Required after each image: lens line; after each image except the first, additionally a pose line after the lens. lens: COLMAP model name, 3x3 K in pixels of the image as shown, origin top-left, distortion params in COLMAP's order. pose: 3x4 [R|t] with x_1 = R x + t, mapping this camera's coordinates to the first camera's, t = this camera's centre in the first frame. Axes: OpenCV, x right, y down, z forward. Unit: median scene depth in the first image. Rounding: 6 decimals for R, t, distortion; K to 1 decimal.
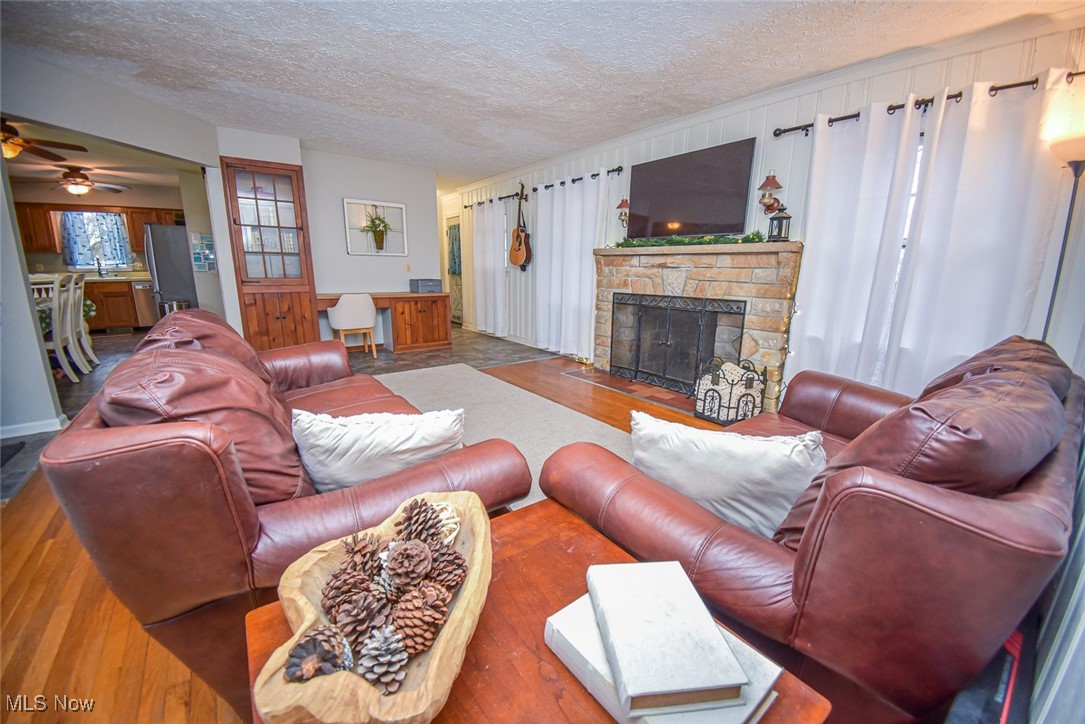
lens RADIAL K [[420.6, 0, 541.8], [0, 420.6, 366.1], [0, 0, 1]] dist [0.000083, -0.013644]
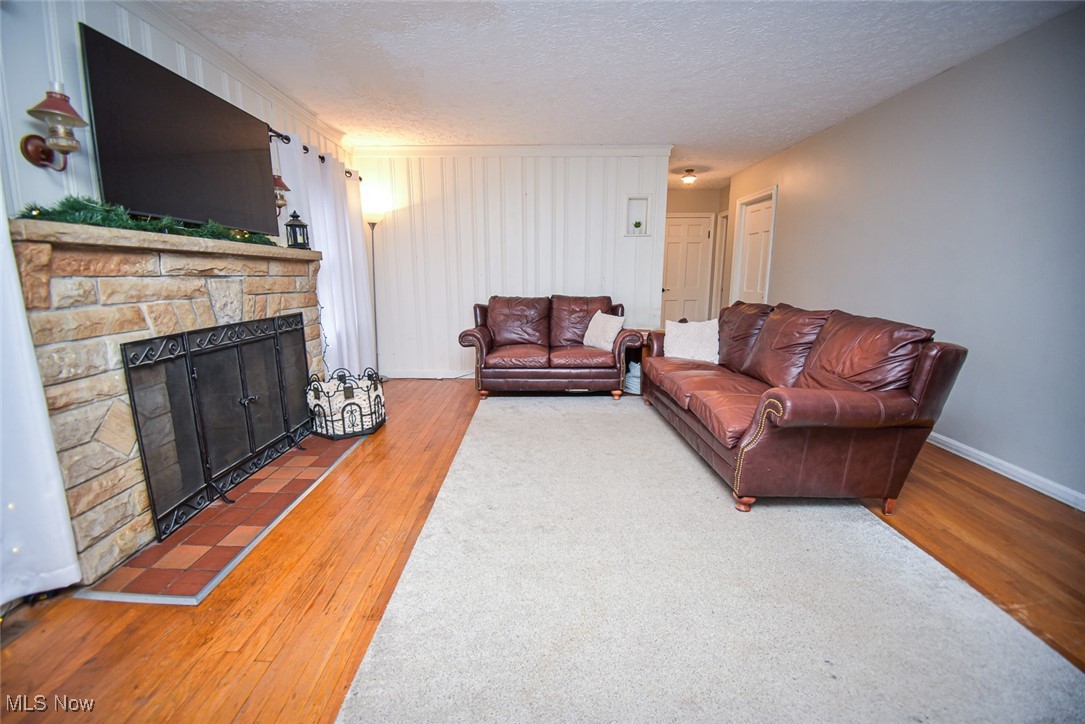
lens RADIAL K [[441.8, 0, 542.1], [0, 441.8, 356.5], [0, 0, 1]] dist [0.000132, -0.015788]
pose [[-0.809095, -0.115519, 0.576212, -0.406416], [0.126705, 0.923140, 0.362985, -0.291457], [-0.573856, 0.366699, -0.732271, 1.206896]]
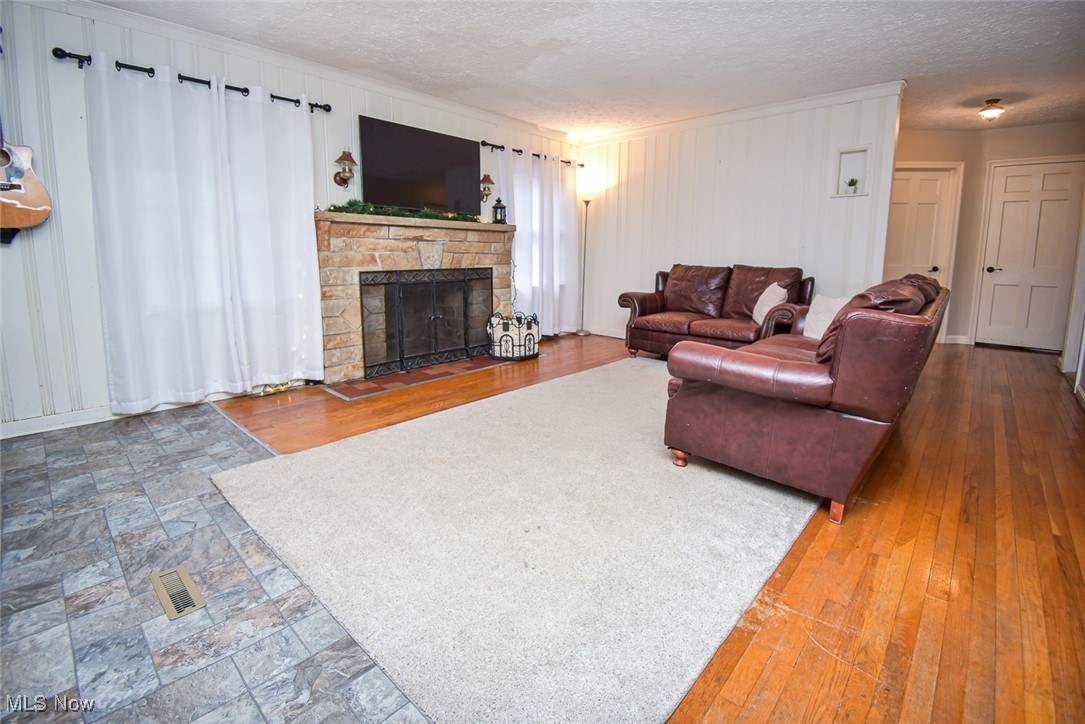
lens RADIAL K [[494.9, 0, 547.2], [0, 494.9, 312.7], [0, 0, 1]] dist [0.000031, -0.000055]
pose [[-0.195526, -0.131568, 0.971833, -0.865127], [0.212858, 0.961643, 0.173014, -0.209496], [-0.957320, 0.240691, -0.160021, 0.940600]]
